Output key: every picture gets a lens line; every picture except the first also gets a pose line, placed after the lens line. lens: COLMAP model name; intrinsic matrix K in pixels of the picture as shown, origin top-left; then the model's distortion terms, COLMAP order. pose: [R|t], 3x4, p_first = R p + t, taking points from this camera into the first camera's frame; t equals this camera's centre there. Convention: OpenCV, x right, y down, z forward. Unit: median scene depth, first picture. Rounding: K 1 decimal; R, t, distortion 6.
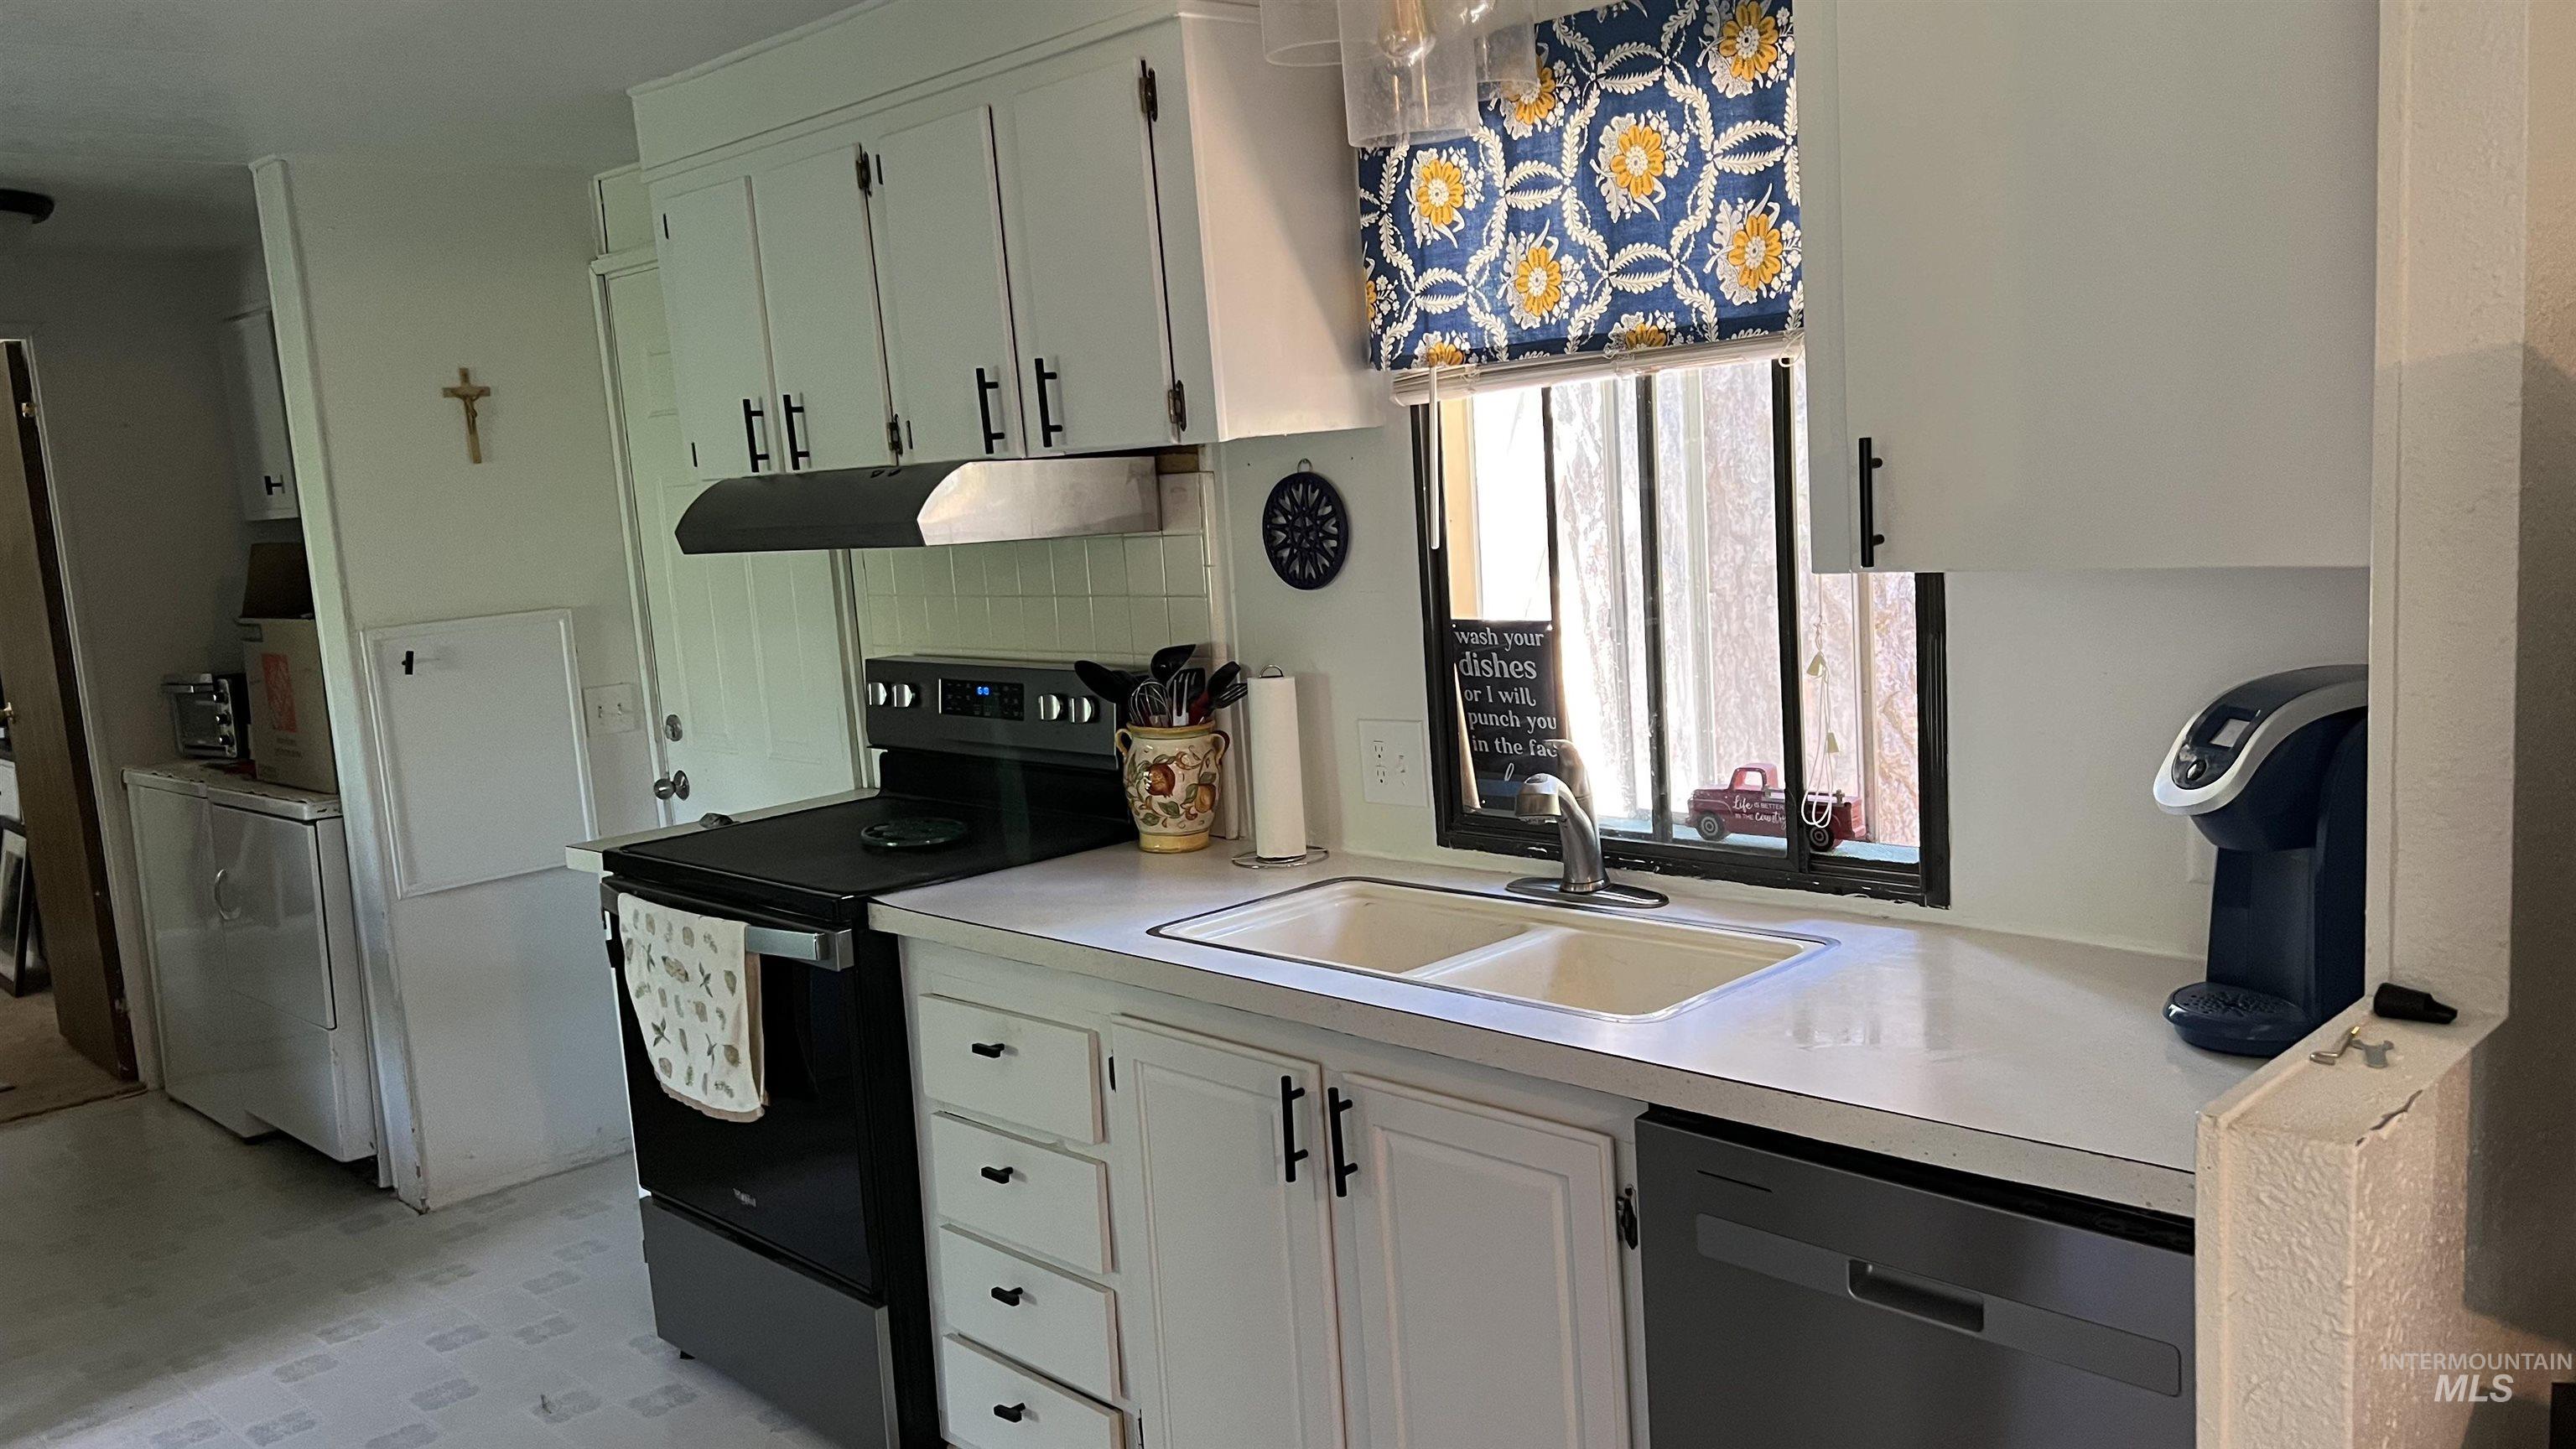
lens RADIAL K [[1925.2, 0, 1294.8], [0, 1925.2, 729.1], [0, 0, 1]] dist [0.107649, -0.122731]
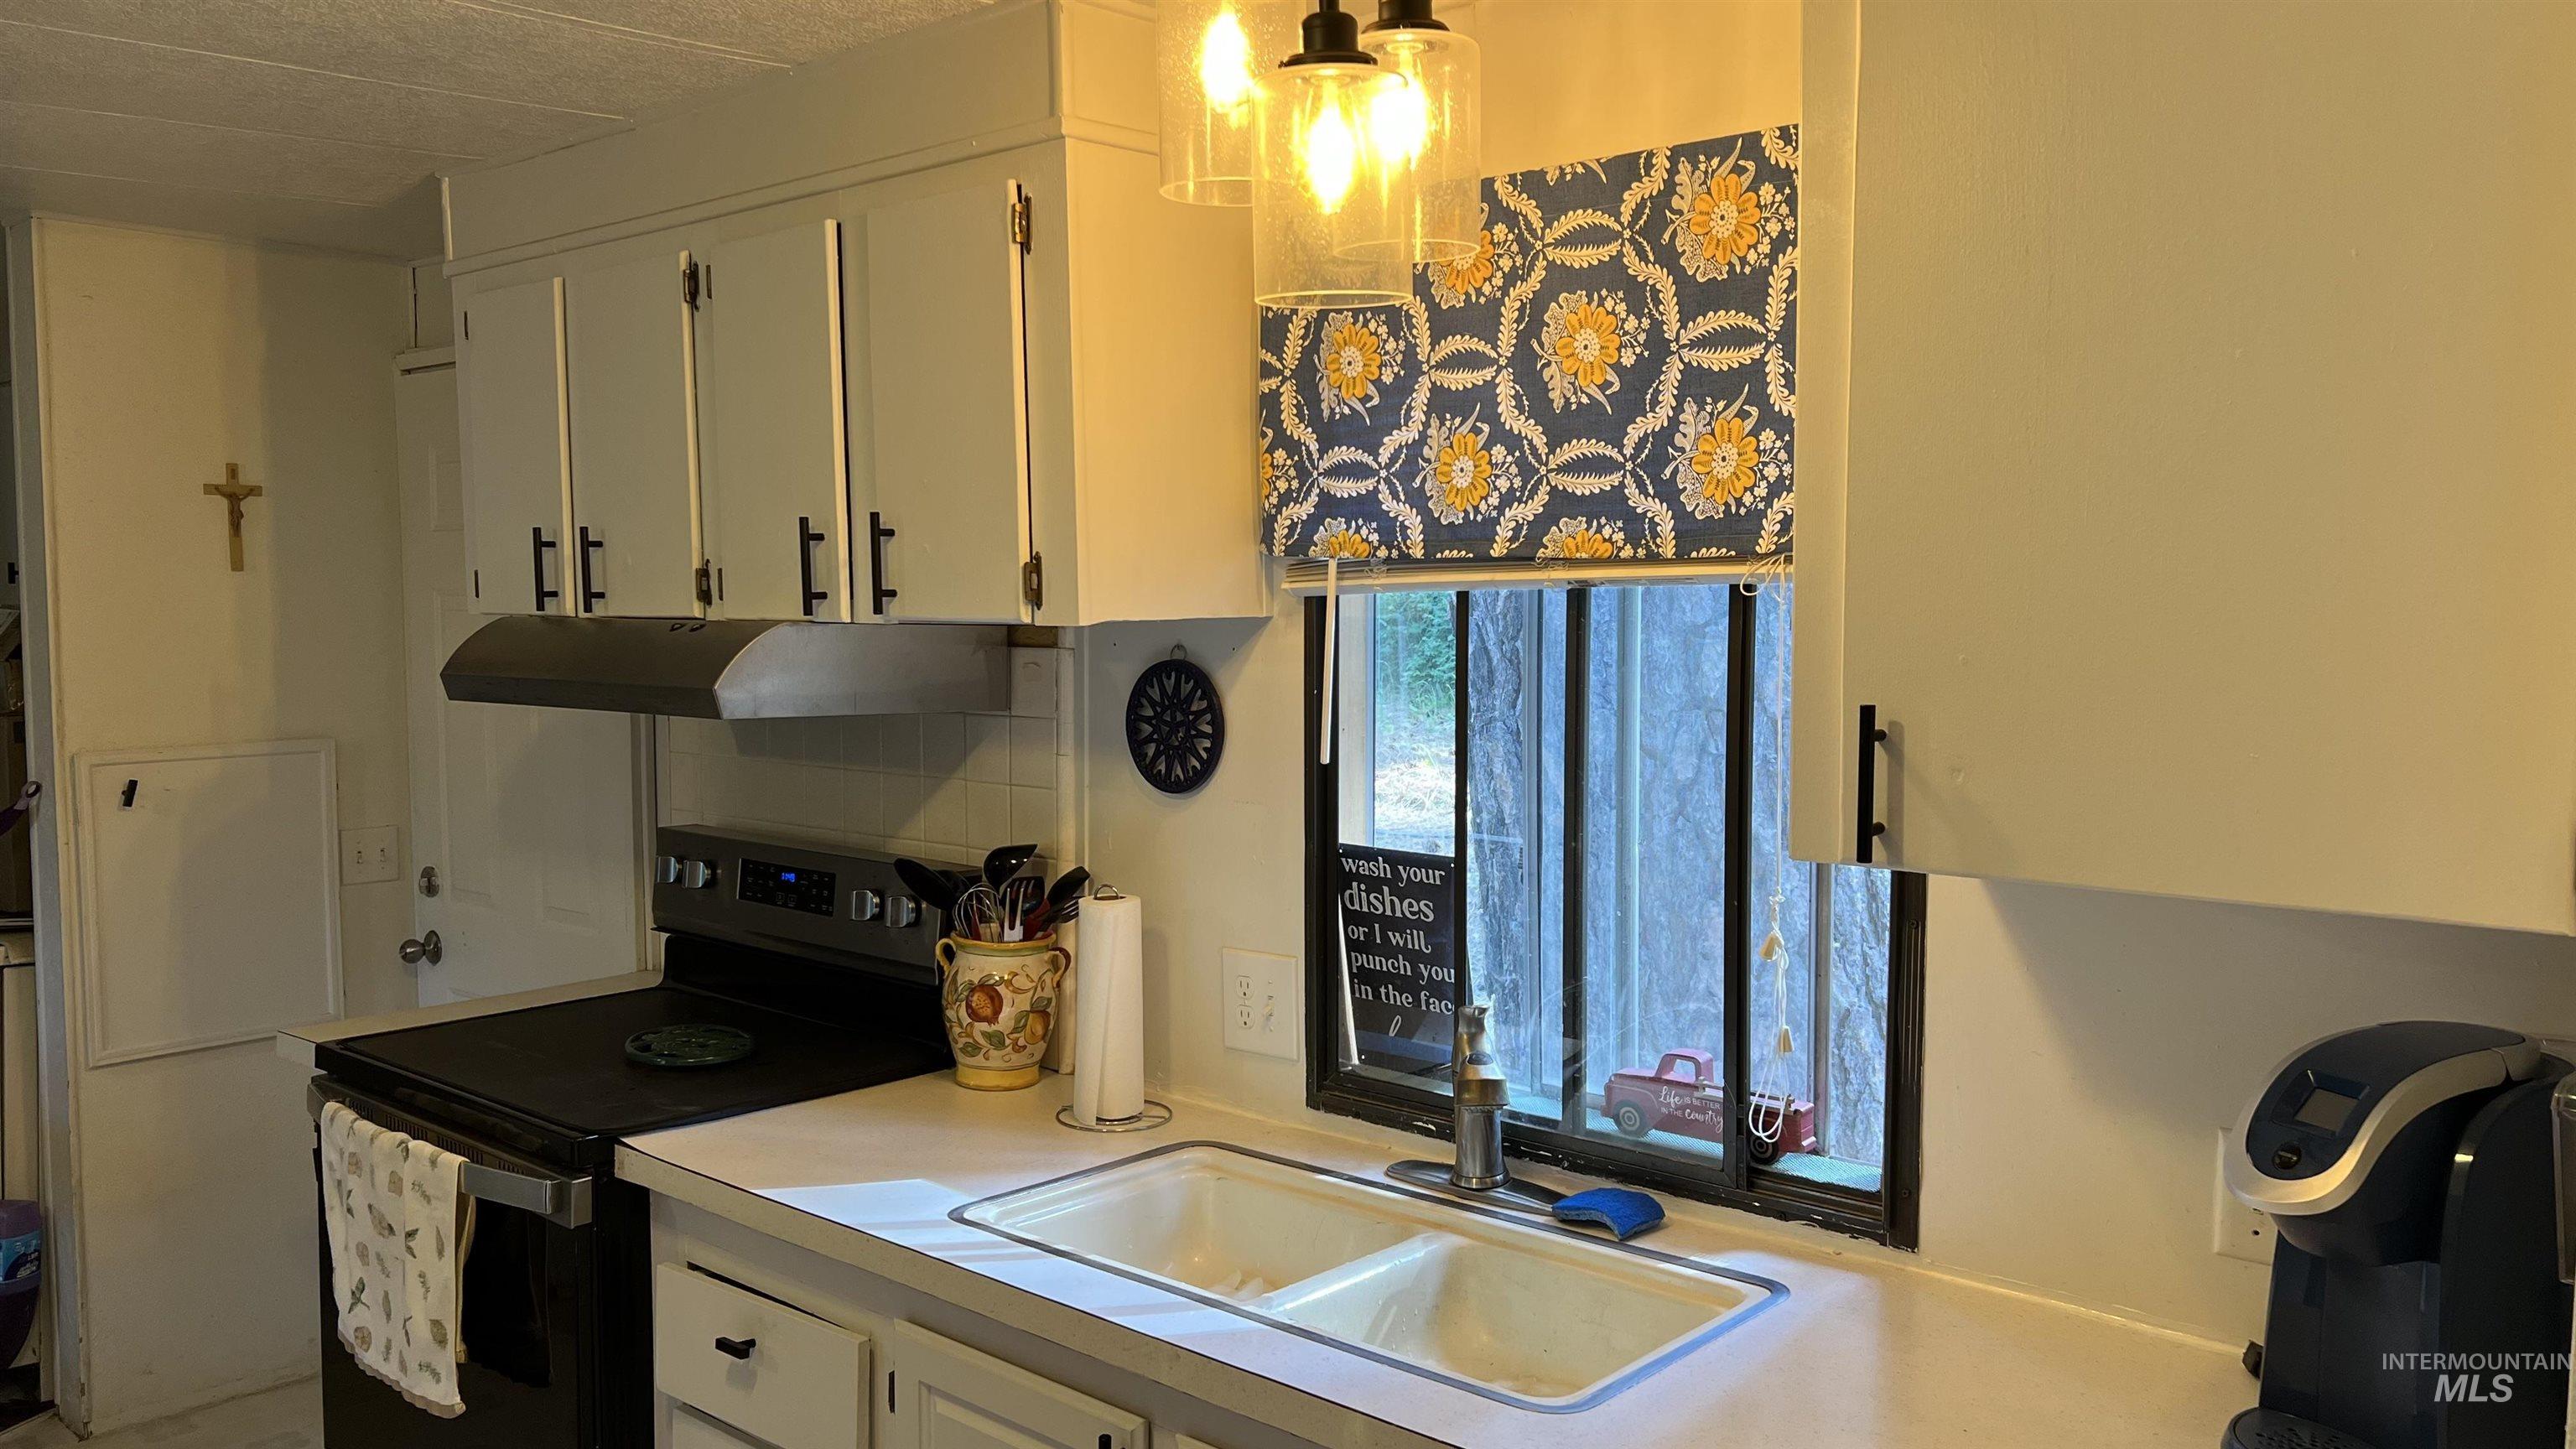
lens RADIAL K [[1919.4, 0, 1288.0], [0, 1919.4, 724.5], [0, 0, 1]] dist [0.103322, -0.140697]
pose [[0.995704, 0.064091, 0.066823, -0.001620], [-0.059089, 0.995483, -0.074312, -0.044649], [-0.071284, 0.070044, 0.994994, 0.143343]]
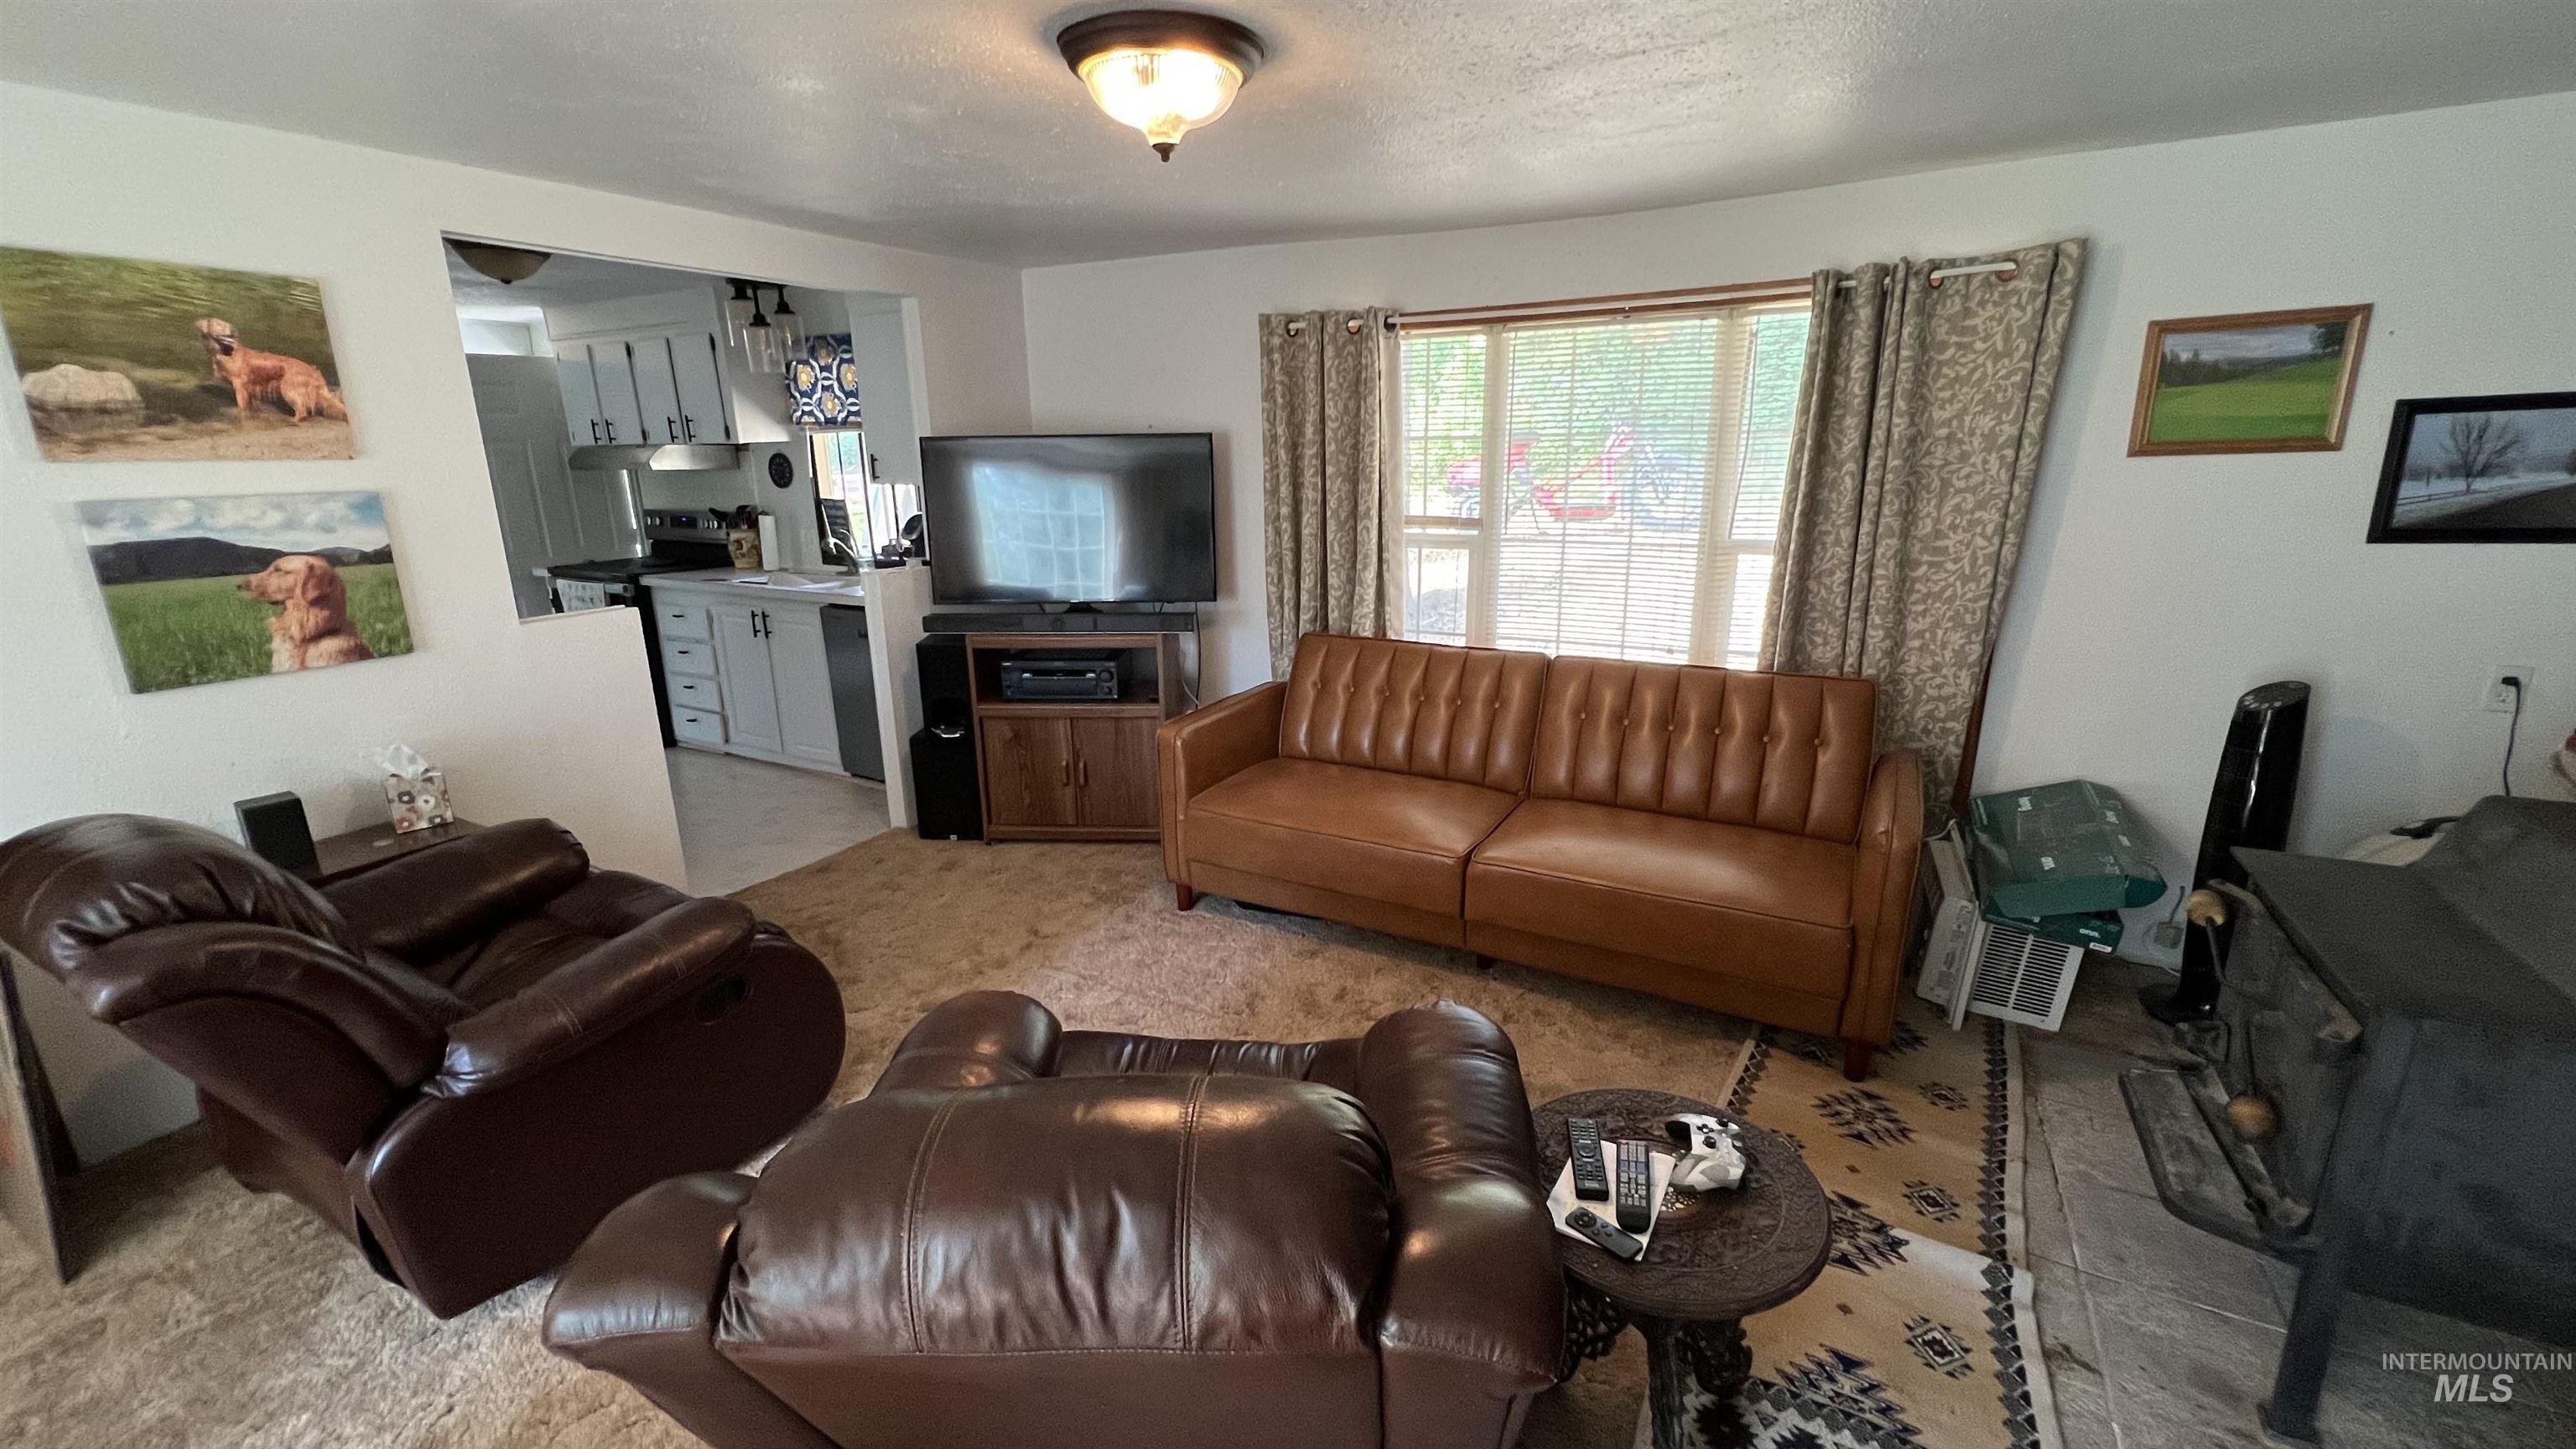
lens RADIAL K [[1043.5, 0, 1279.1], [0, 1043.5, 719.4], [0, 0, 1]] dist [0.003037, -0.000078]
pose [[0.961437, -0.017393, 0.274474, 0.351710], [-0.014789, 0.993284, 0.114750, 0.111336], [-0.274626, -0.114384, 0.954723, -1.084303]]
